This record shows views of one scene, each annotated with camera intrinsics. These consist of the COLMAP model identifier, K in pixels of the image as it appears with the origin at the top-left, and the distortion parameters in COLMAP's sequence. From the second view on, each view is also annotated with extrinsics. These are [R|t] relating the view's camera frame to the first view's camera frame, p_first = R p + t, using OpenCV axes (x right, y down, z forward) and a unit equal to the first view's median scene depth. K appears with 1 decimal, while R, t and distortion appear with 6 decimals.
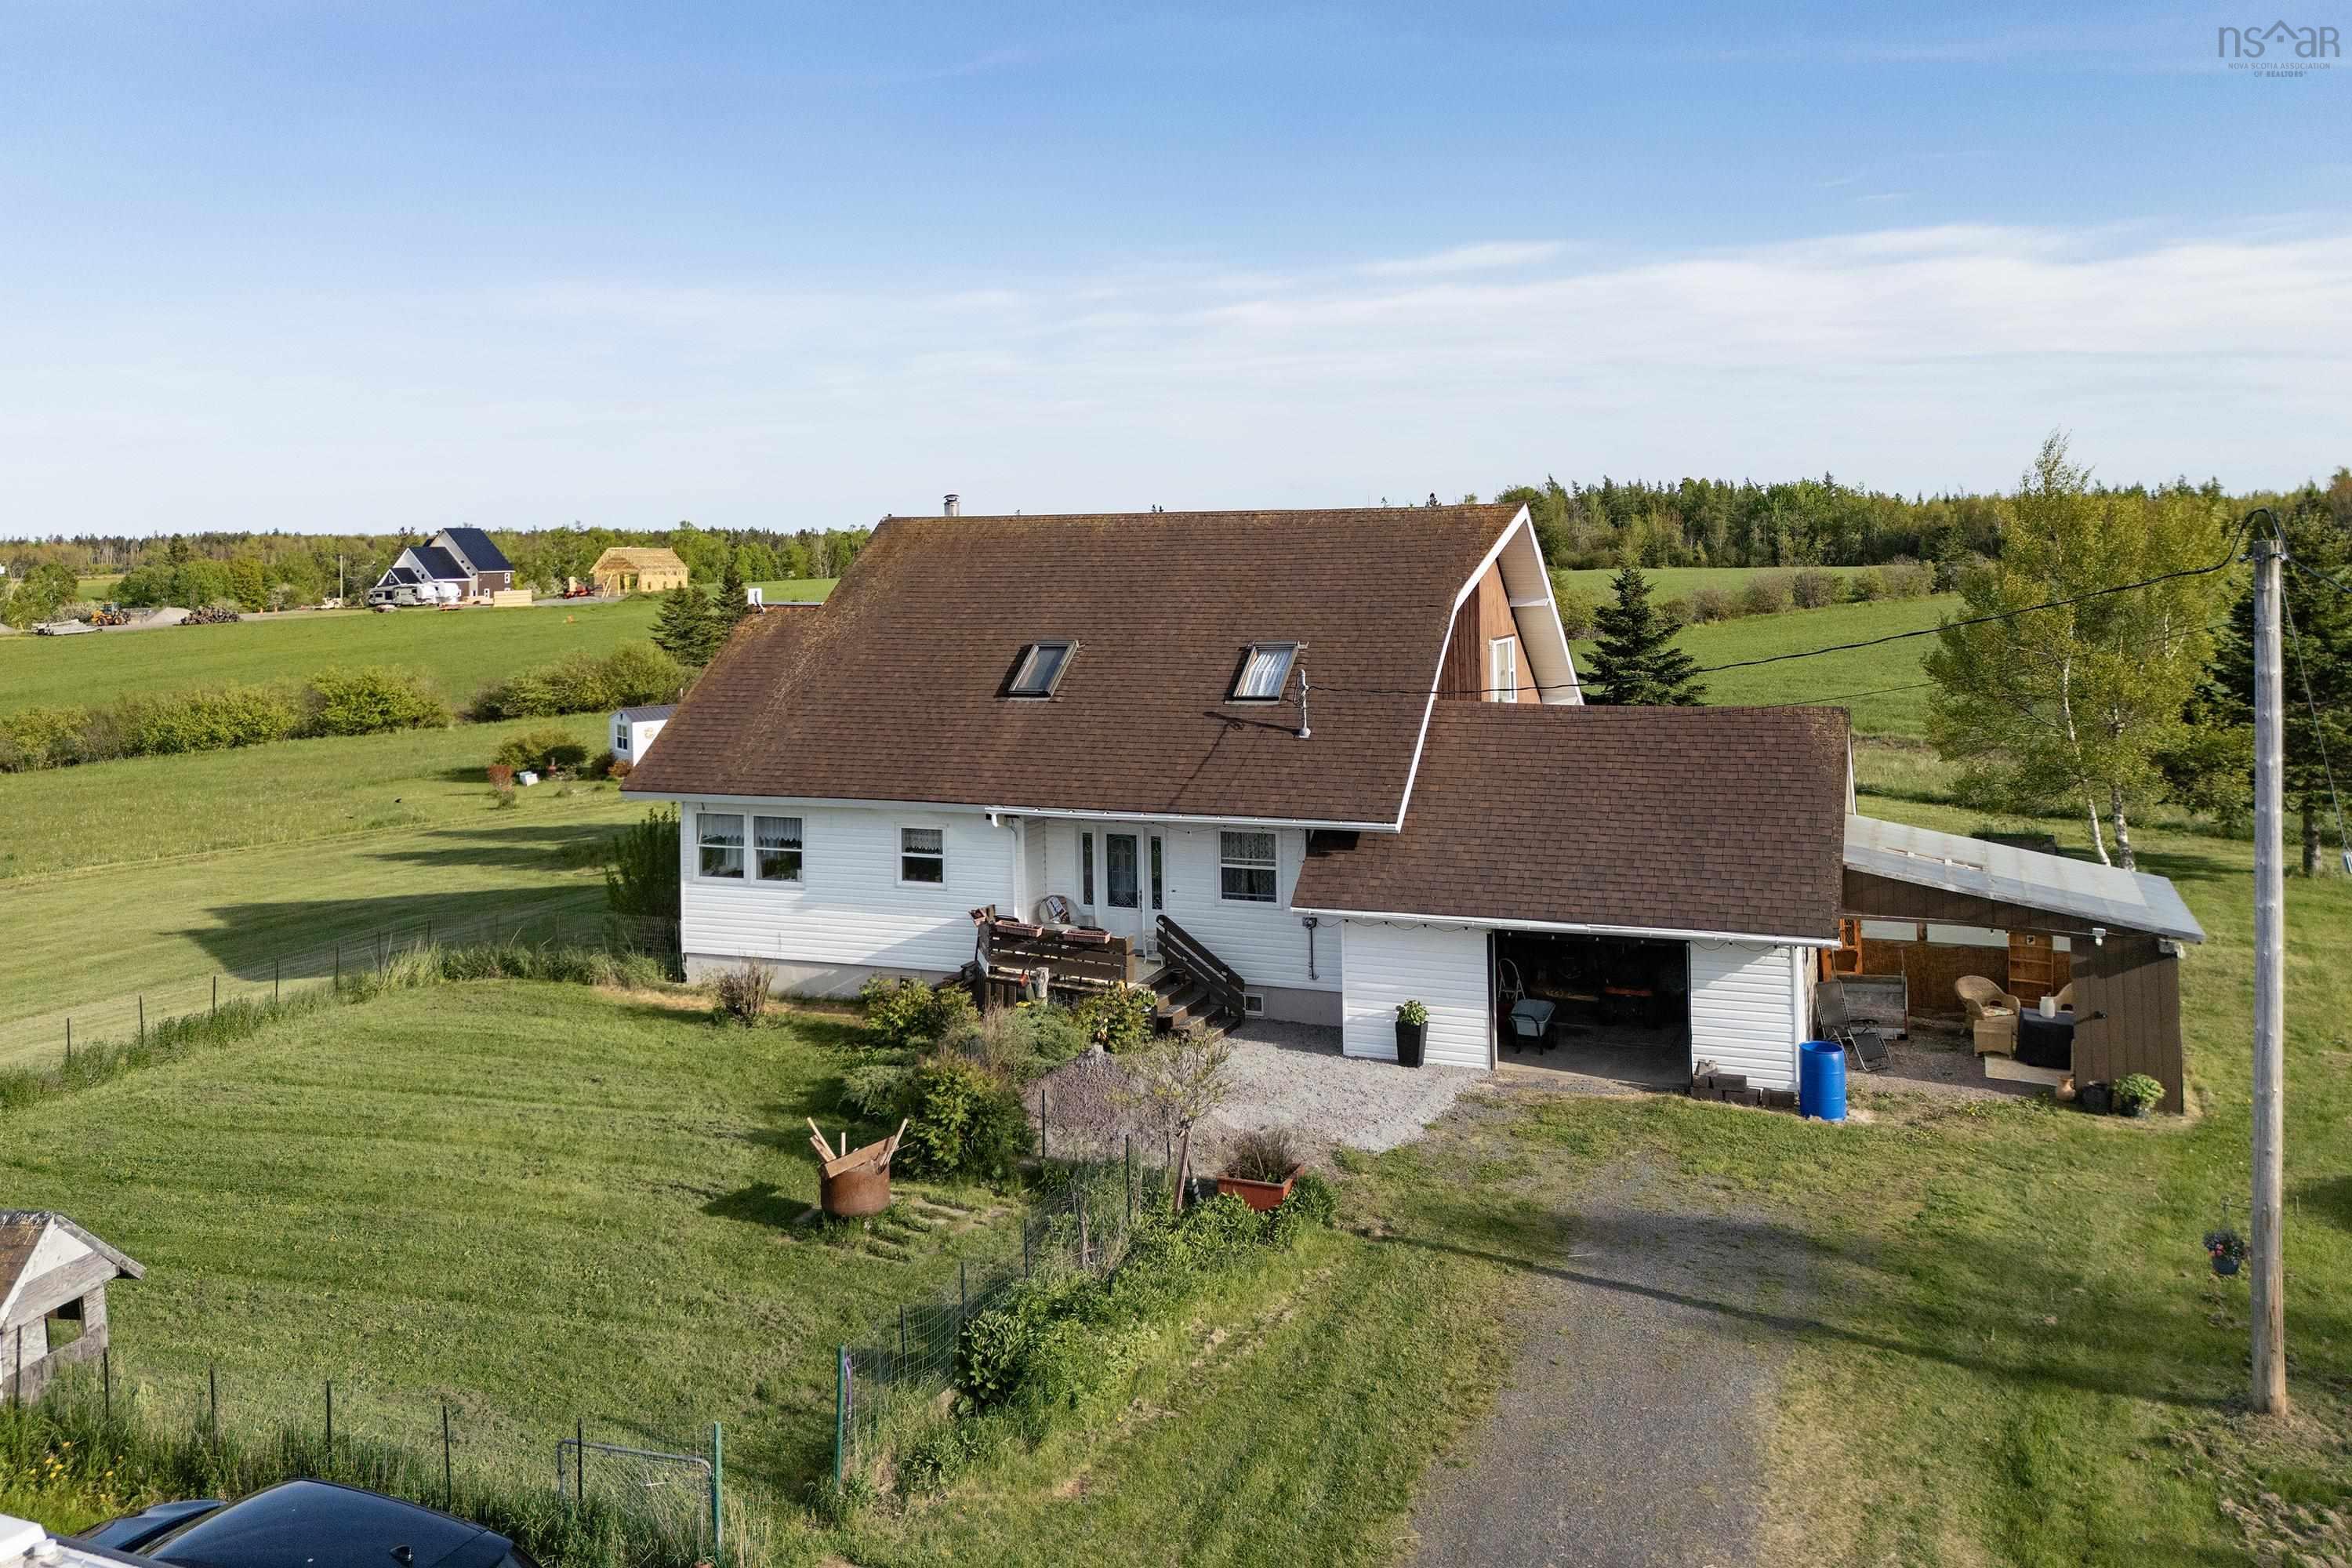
lens RADIAL K [[1891.2, 0, 1176.0], [0, 1891.2, 784.0], [0, 0, 1]] dist [0.001898, -0.001224]
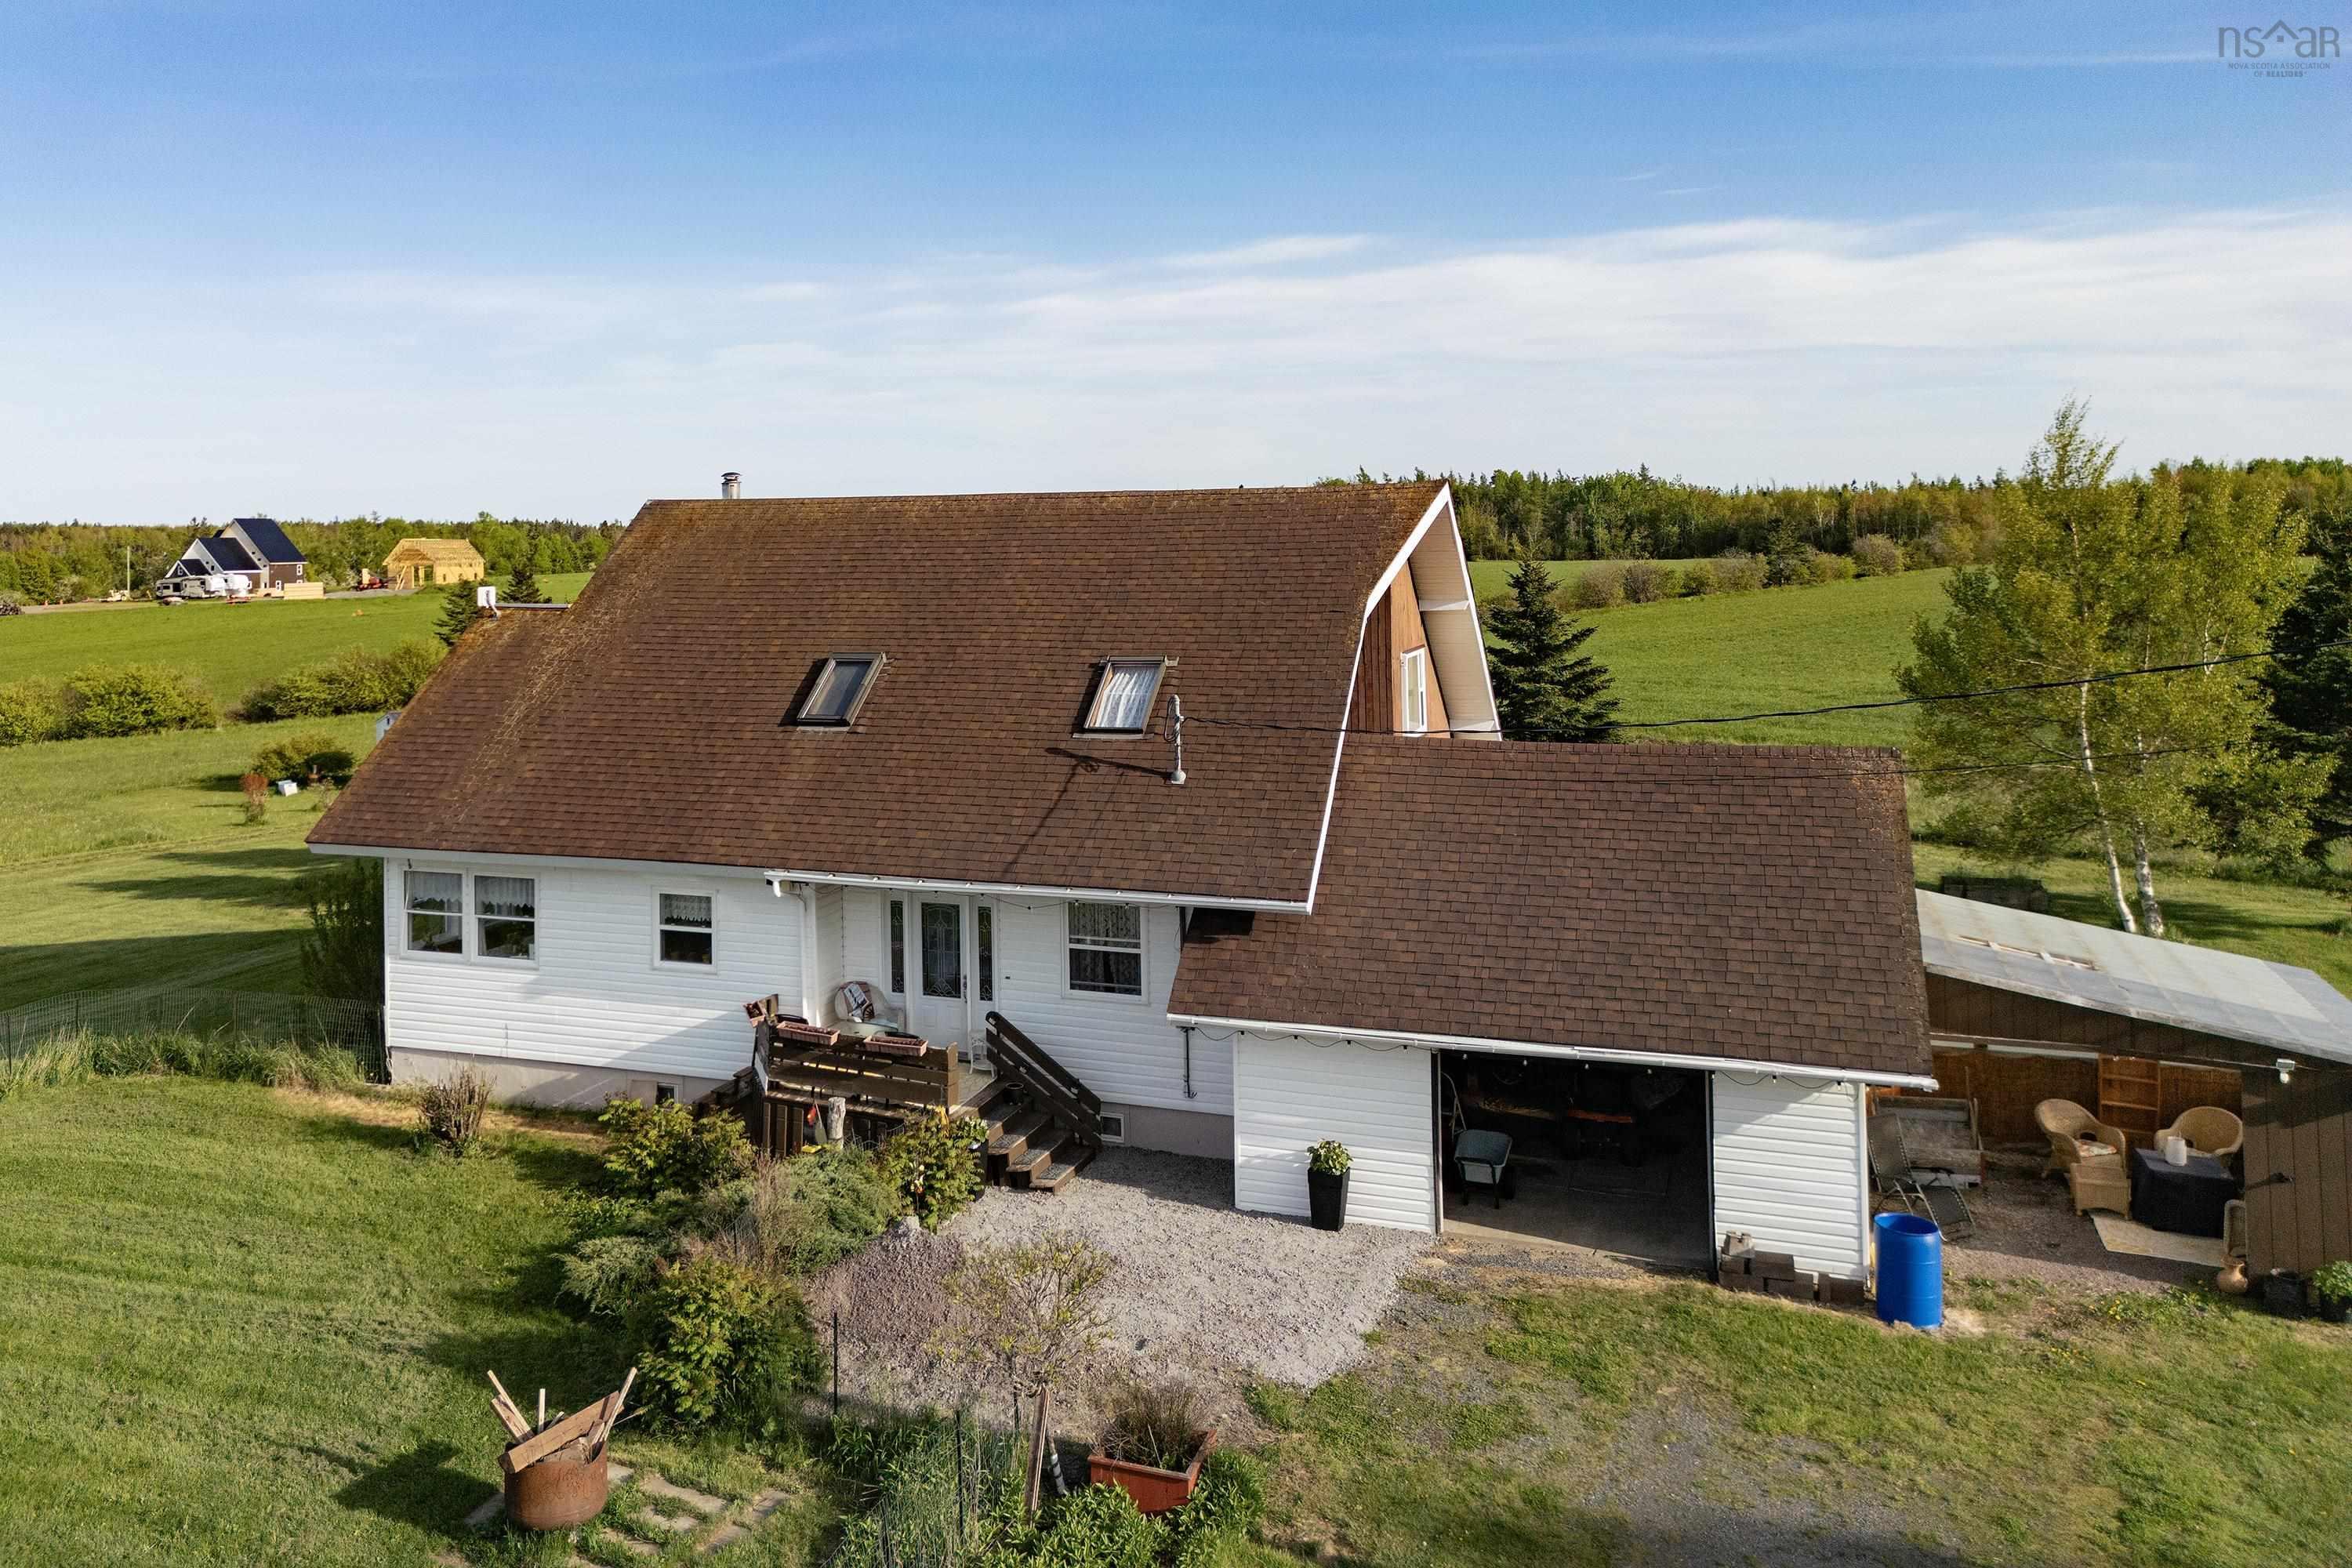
lens RADIAL K [[1883.7, 0, 979.7], [0, 1883.7, 776.0], [0, 0, 1]] dist [0.002151, -0.002219]
pose [[0.999999, 0.001307, -0.000170, -0.013038], [-0.001307, 0.999999, 0.000382, -0.027790], [0.000170, -0.000382, 1.000000, 0.232748]]
